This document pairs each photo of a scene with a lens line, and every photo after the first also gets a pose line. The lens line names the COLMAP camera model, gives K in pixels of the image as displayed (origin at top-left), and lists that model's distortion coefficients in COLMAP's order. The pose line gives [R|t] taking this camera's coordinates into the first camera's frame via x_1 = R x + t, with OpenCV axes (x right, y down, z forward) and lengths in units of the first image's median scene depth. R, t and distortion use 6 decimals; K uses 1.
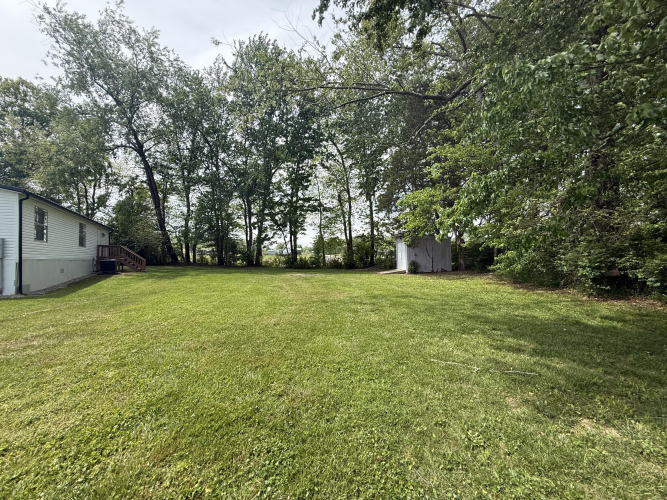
lens RADIAL K [[267.3, 0, 331.6], [0, 267.3, 251.5], [0, 0, 1]] dist [-0.001008, 0.000786]
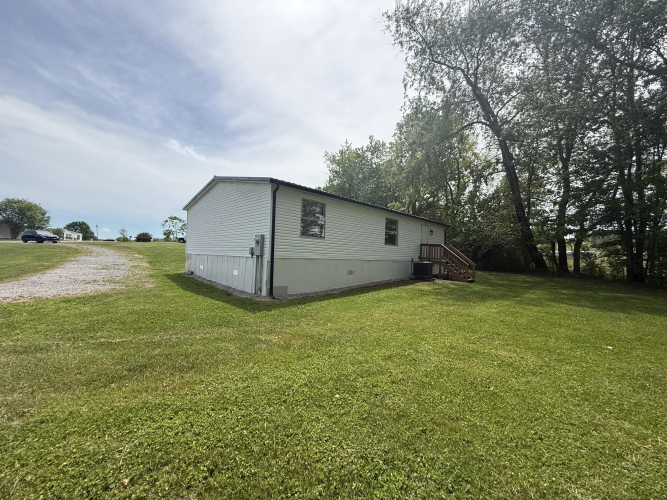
lens RADIAL K [[267.3, 0, 329.9], [0, 267.3, 247.2], [0, 0, 1]] dist [-0.001008, 0.000786]
pose [[0.261288, -0.001925, -0.965259, -0.152033], [-0.018773, 0.999799, -0.007075, -0.002090], [0.965078, 0.019969, 0.261199, 0.584448]]
